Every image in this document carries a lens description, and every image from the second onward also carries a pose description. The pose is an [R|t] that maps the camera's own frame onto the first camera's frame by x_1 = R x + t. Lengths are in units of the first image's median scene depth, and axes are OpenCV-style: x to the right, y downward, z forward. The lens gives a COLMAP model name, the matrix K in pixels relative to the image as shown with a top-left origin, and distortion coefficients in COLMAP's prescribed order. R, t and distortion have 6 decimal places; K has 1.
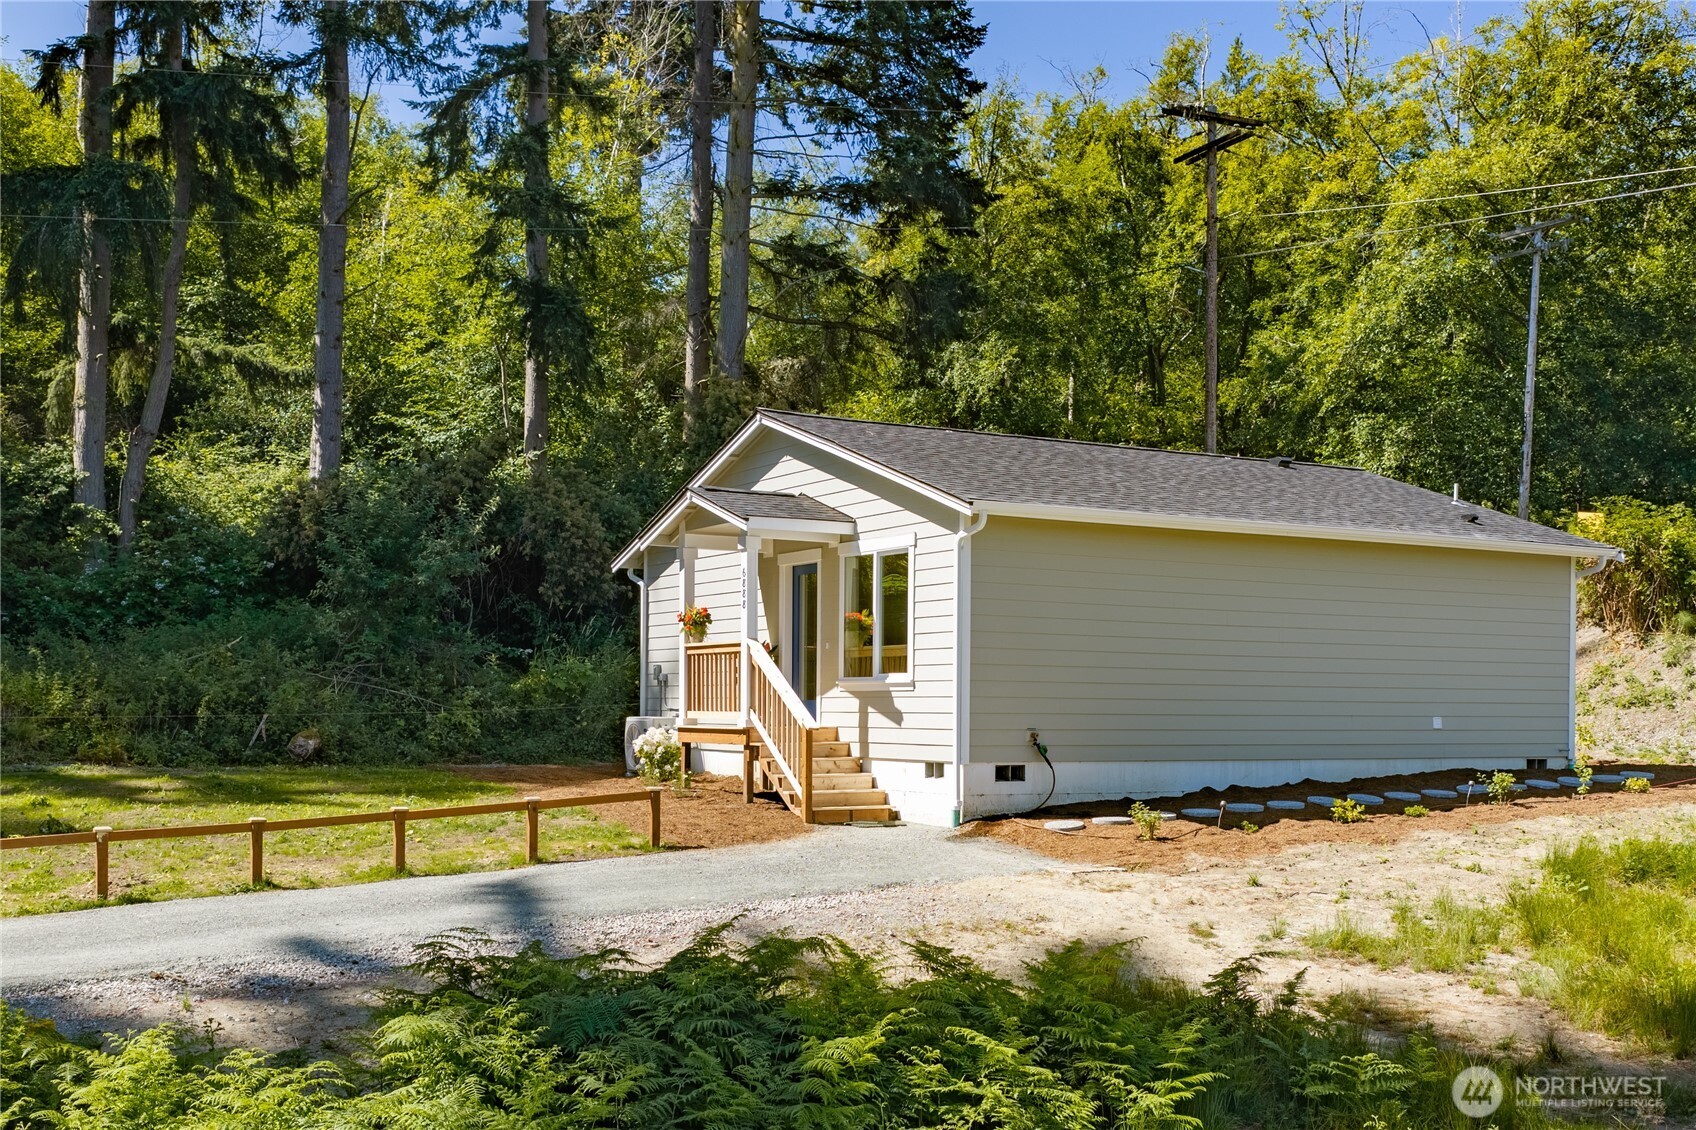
lens RADIAL K [[1801.6, 0, 861.2], [0, 1801.6, 714.6], [0, 0, 1]] dist [0.004169, 0.000000]
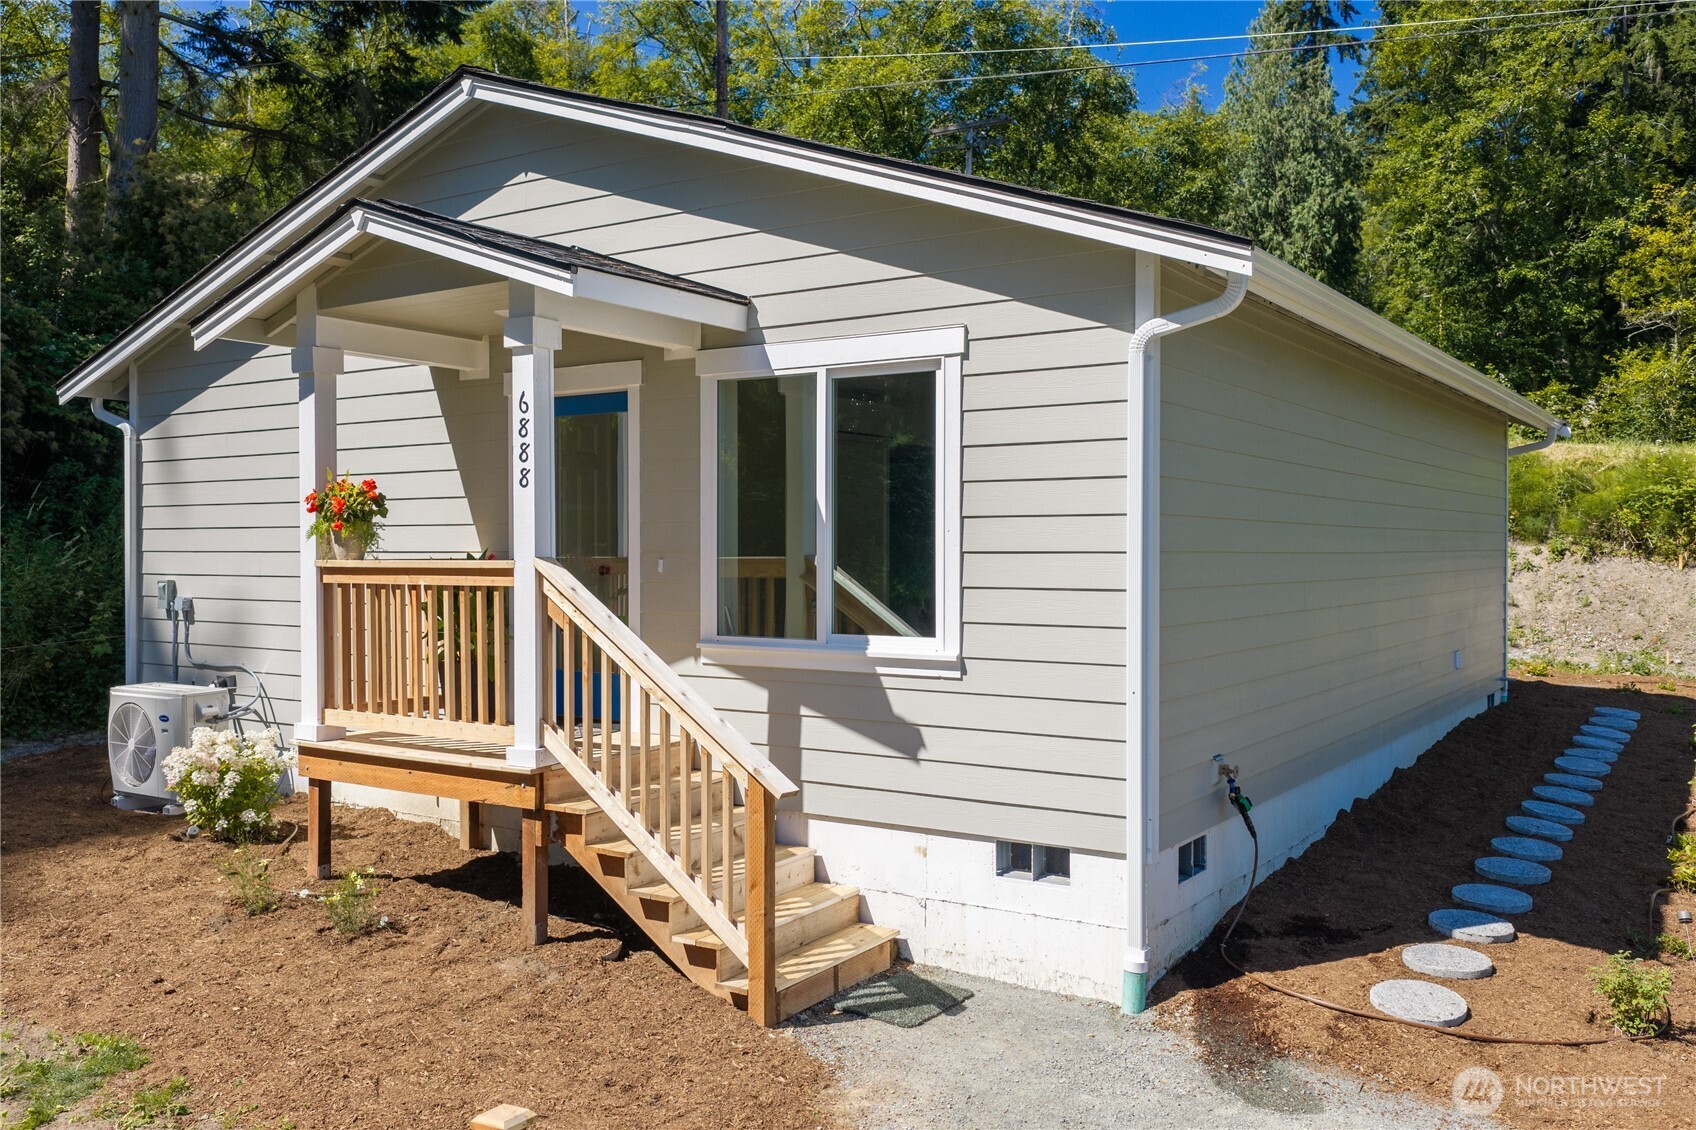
lens RADIAL K [[1393.0, 0, 855.8], [0, 1393.0, 556.9], [0, 0, 1]] dist [0.009686, -0.024731]
pose [[0.895837, -0.010402, 0.444262, -0.120683], [0.008289, 0.999943, 0.006700, -0.037778], [-0.444306, -0.002320, 0.895872, 0.574014]]
